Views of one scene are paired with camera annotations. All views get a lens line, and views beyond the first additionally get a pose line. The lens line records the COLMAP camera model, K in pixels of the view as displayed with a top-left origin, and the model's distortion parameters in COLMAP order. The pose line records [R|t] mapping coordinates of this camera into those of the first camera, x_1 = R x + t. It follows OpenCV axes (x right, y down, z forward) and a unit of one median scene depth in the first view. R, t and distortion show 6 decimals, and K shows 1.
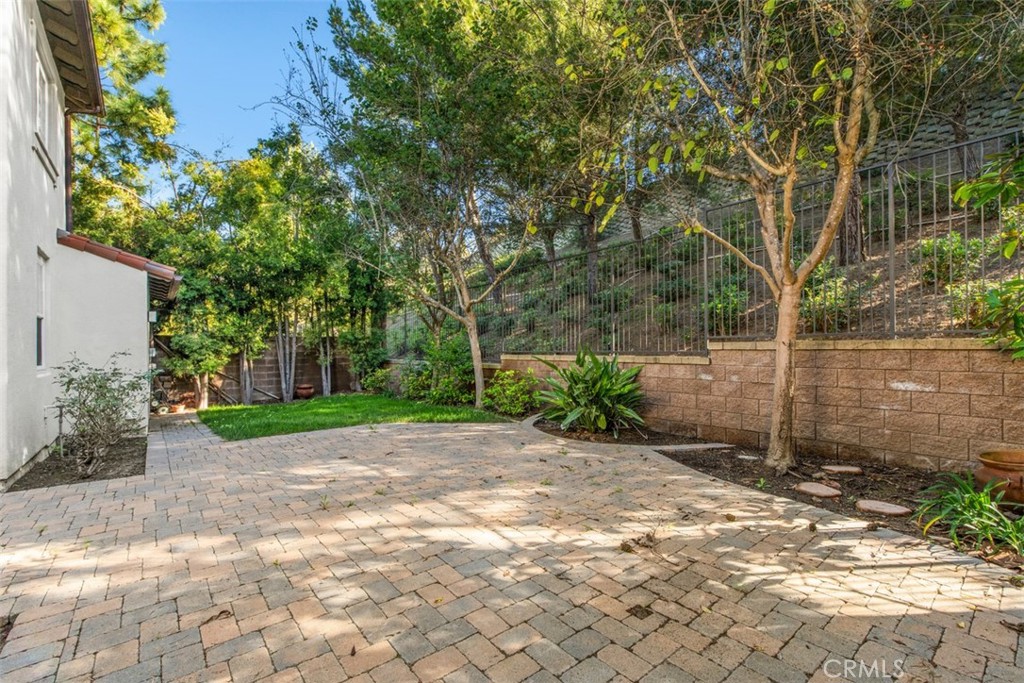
lens RADIAL K [[443.6, 0, 503.9], [0, 443.6, 336.4], [0, 0, 1]] dist [-0.000284, 0.000000]
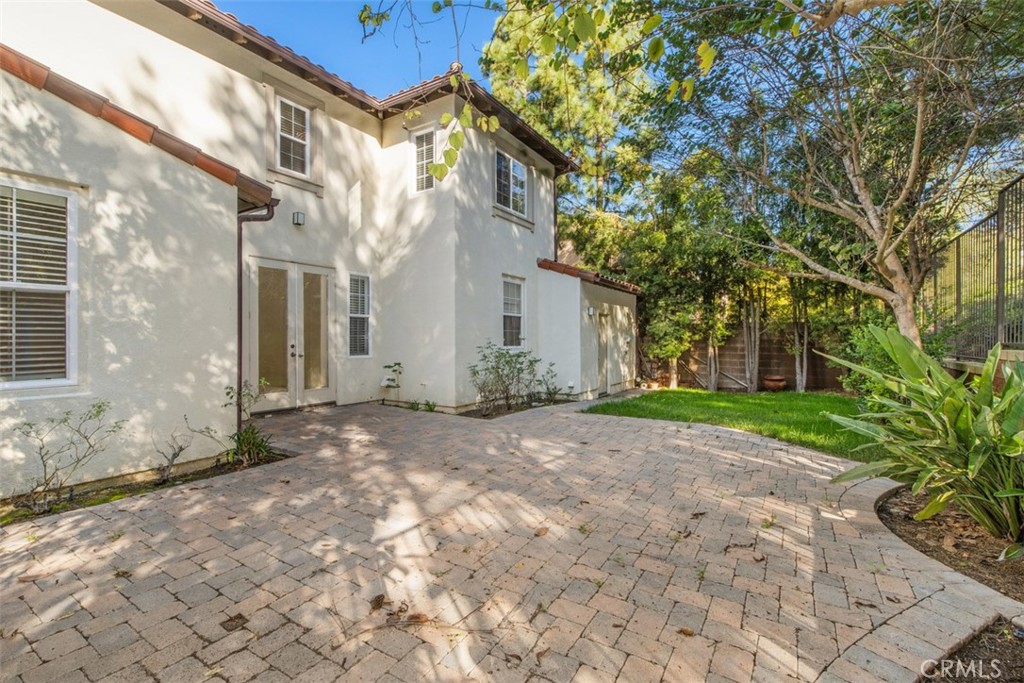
lens RADIAL K [[443.6, 0, 503.9], [0, 443.6, 336.4], [0, 0, 1]] dist [-0.000284, 0.000000]
pose [[0.332926, 0.007217, -0.942925, 0.763139], [0.022554, 0.999624, 0.015615, 0.008671], [0.942683, -0.026466, 0.332638, 0.688869]]
